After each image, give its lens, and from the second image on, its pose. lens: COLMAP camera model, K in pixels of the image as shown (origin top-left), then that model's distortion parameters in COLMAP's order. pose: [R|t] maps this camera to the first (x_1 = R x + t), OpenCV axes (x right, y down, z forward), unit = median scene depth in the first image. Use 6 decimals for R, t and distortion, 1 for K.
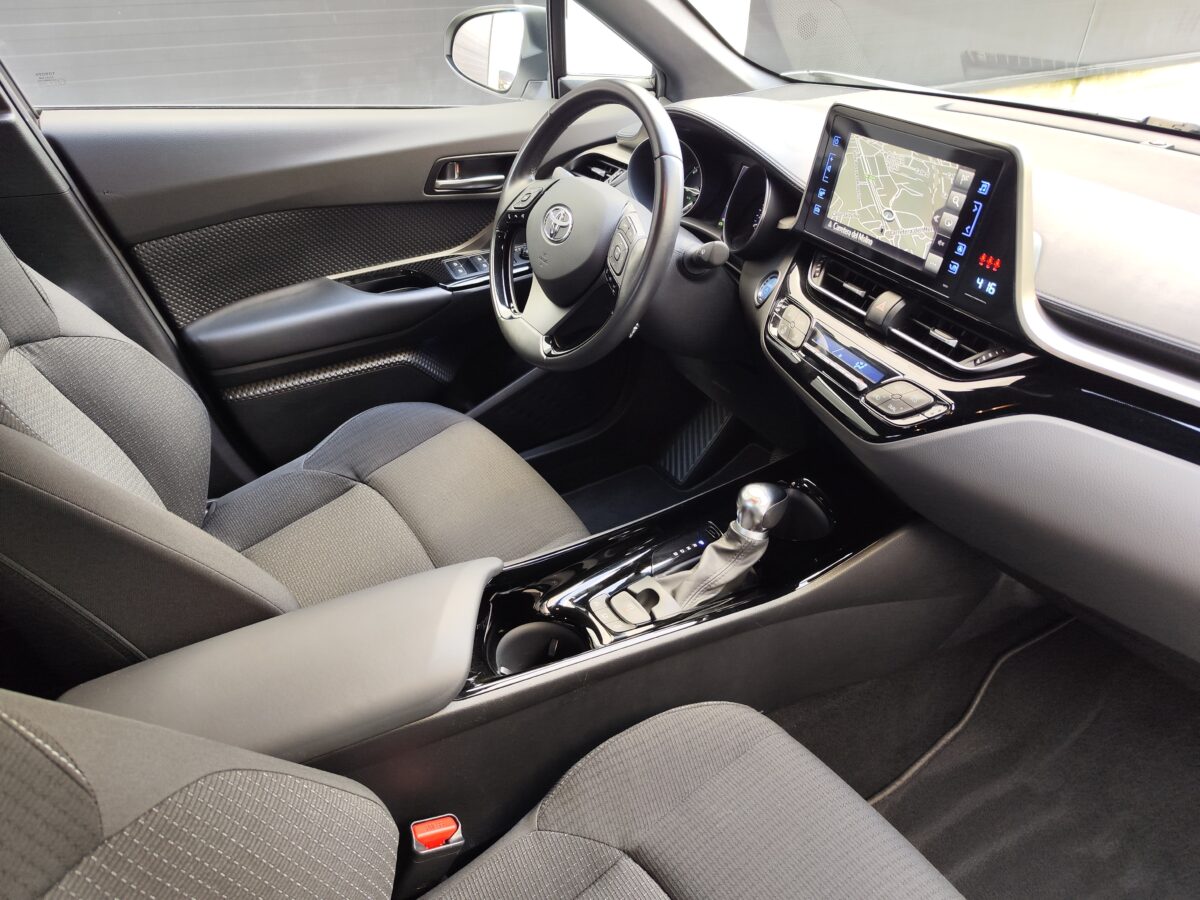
lens RADIAL K [[828.7, 0, 586.8], [0, 828.7, 449.8], [0, 0, 1]] dist [0.005903, 0.003361]
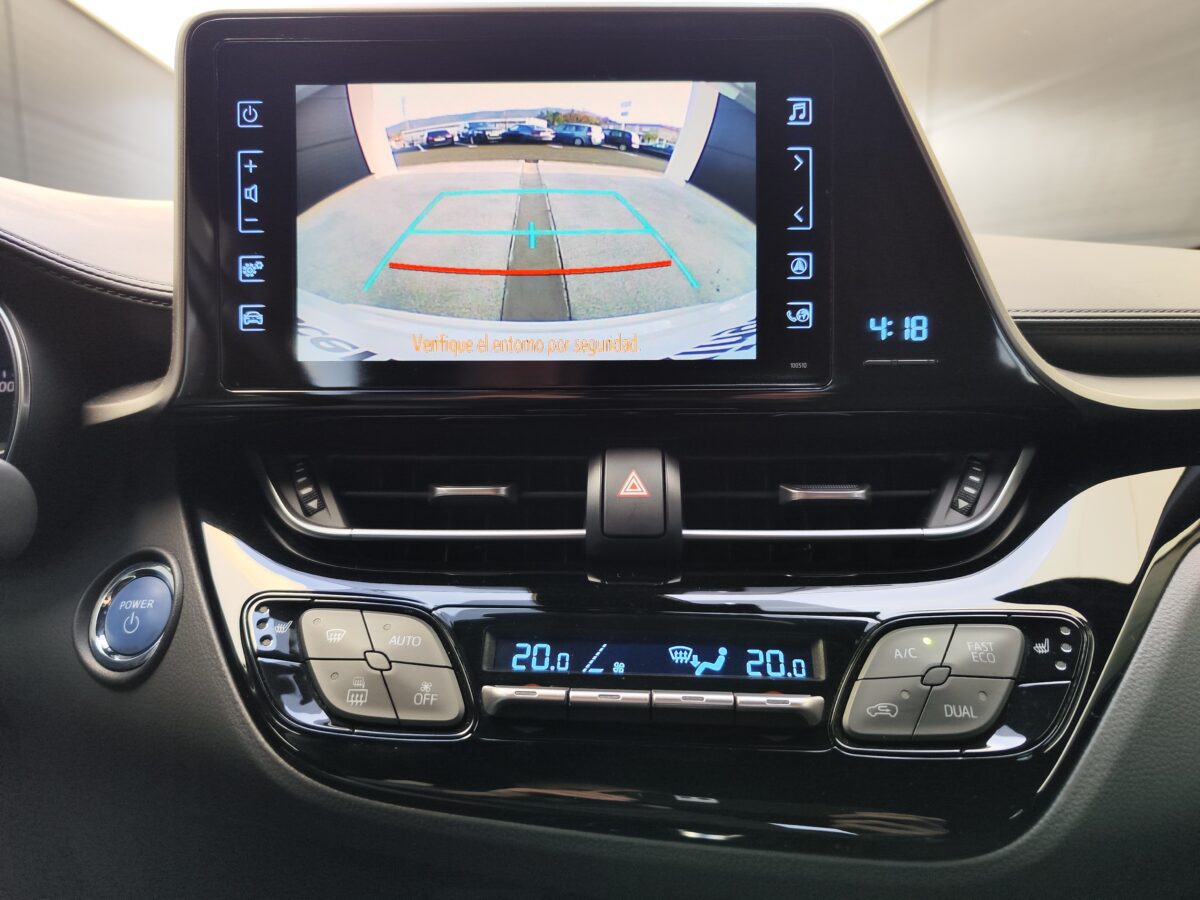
lens RADIAL K [[830.5, 0, 603.8], [0, 830.5, 446.6], [0, 0, 1]] dist [-0.011097, 0.003847]
pose [[0.429987, -0.176753, 0.885364, 0.046856], [0.497516, 0.864707, -0.068995, -0.174990], [-0.753385, 0.470150, 0.459750, 0.868382]]
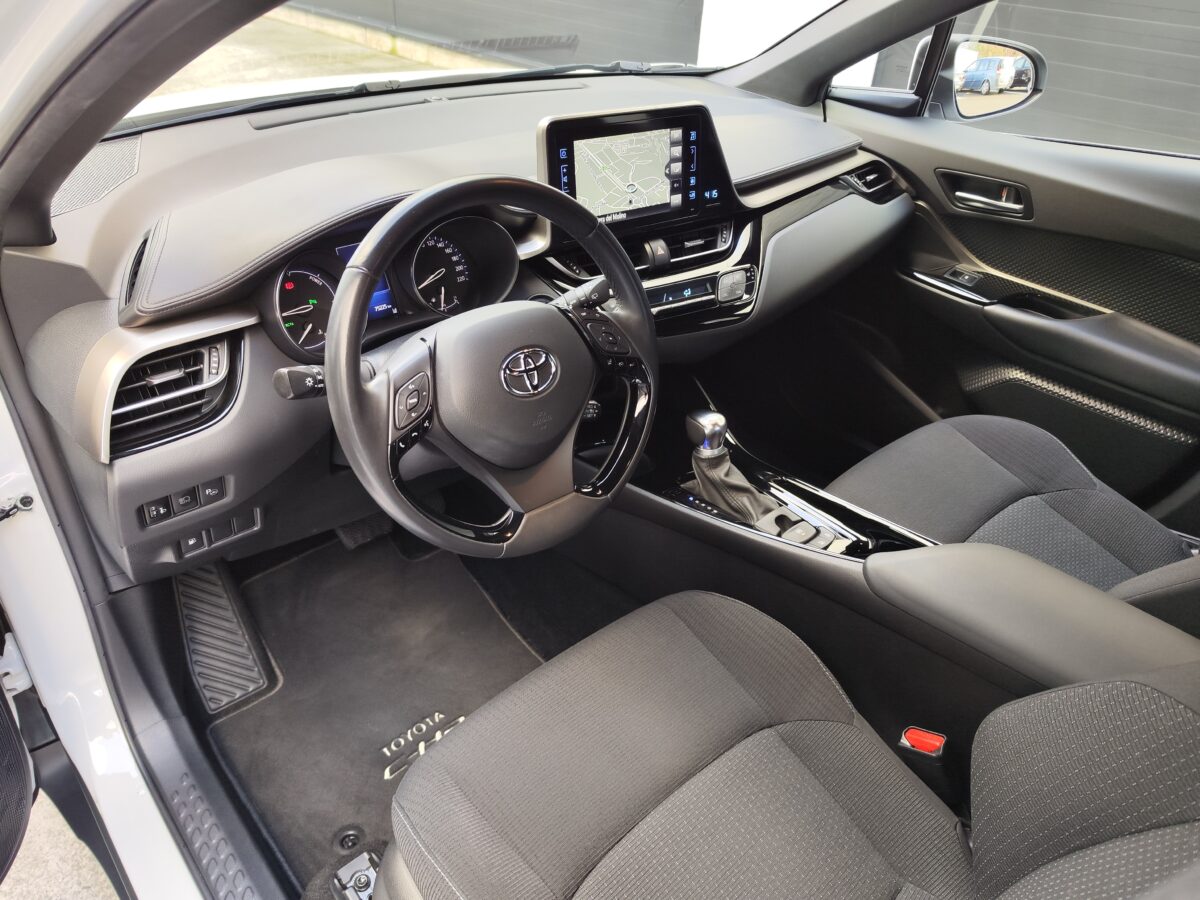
lens RADIAL K [[827.5, 0, 600.0], [0, 827.5, 450.0], [0, 0, 1]] dist [-0.004095, -0.002502]
pose [[-0.179758, -0.570314, 0.801517, -0.845636], [0.487470, 0.656069, 0.576147, -0.772249], [-0.854435, 0.494283, 0.160077, 1.059551]]
